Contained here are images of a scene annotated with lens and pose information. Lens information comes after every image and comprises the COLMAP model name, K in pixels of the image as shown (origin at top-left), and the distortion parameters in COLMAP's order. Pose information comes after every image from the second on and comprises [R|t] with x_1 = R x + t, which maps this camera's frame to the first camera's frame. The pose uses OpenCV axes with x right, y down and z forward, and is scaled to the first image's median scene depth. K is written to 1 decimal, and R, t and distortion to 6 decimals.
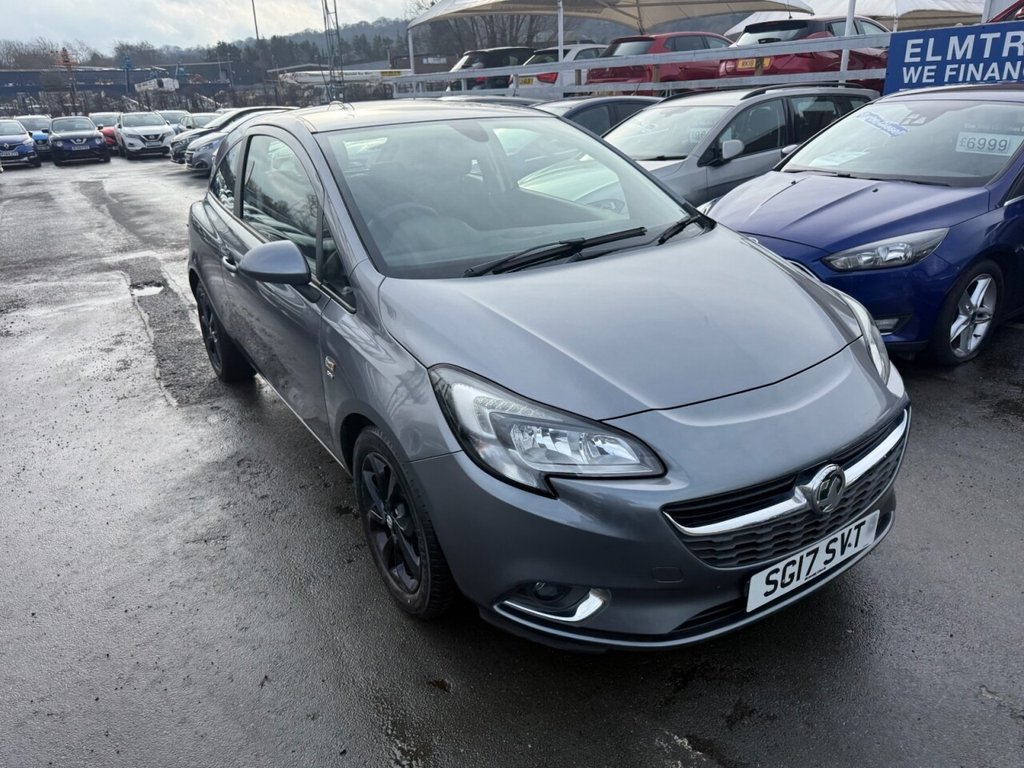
lens RADIAL K [[720.1, 0, 507.6], [0, 720.1, 381.9], [0, 0, 1]] dist [0.000777, -0.004089]
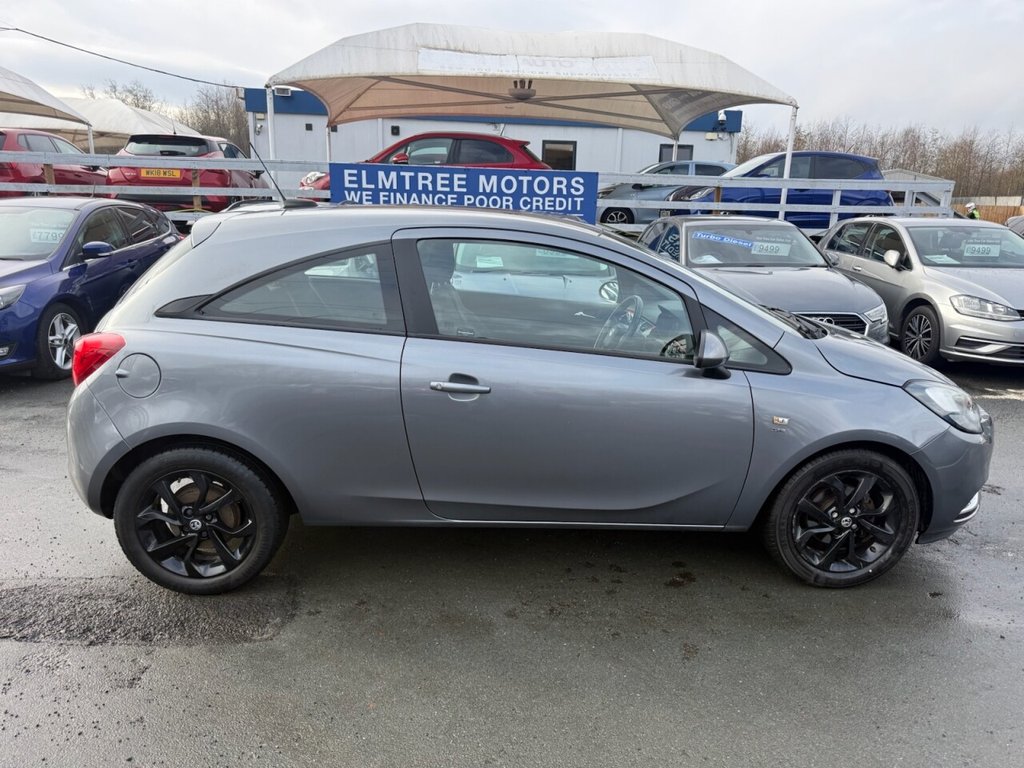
lens RADIAL K [[712.9, 0, 513.3], [0, 712.9, 387.4], [0, 0, 1]] dist [0.107811, -0.154336]
pose [[0.493116, -0.163342, 0.854492, -0.509872], [0.277832, 0.960348, 0.023244, -0.079097], [-0.824406, 0.225943, 0.518945, 0.247680]]
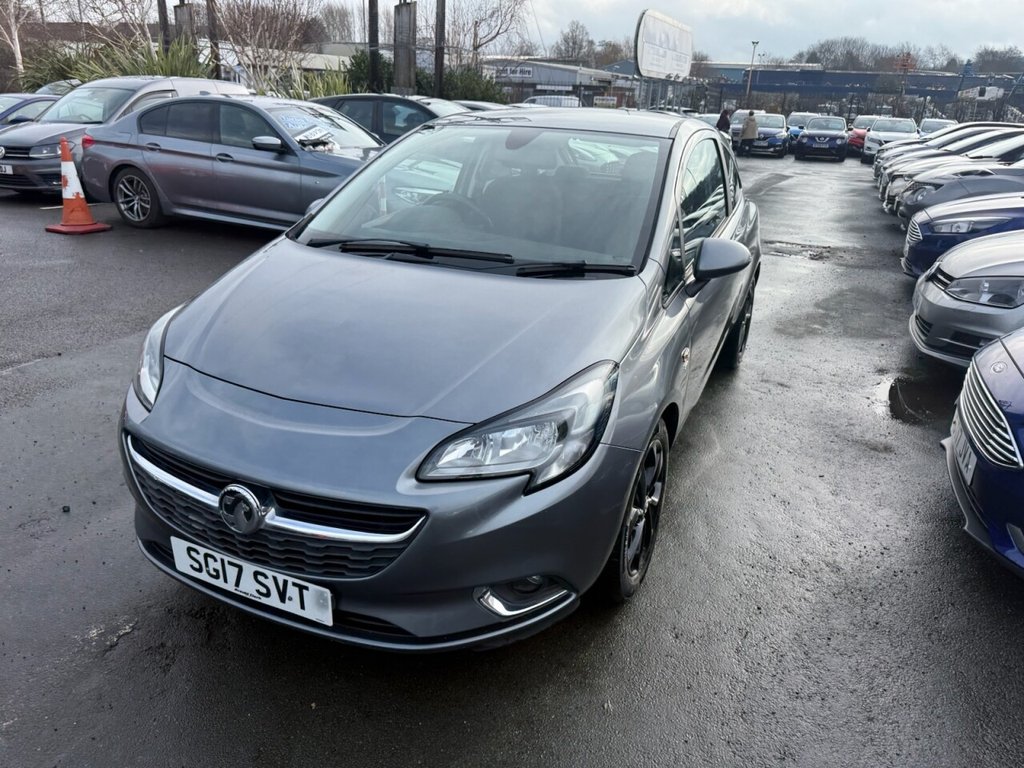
lens RADIAL K [[722.9, 0, 519.8], [0, 722.9, 380.8], [0, 0, 1]] dist [0.021746, -0.022633]
pose [[0.558848, 0.354942, -0.749470, 0.362758], [-0.362727, 0.917355, 0.163980, -0.084949], [0.745734, 0.180213, 0.641408, 0.167440]]
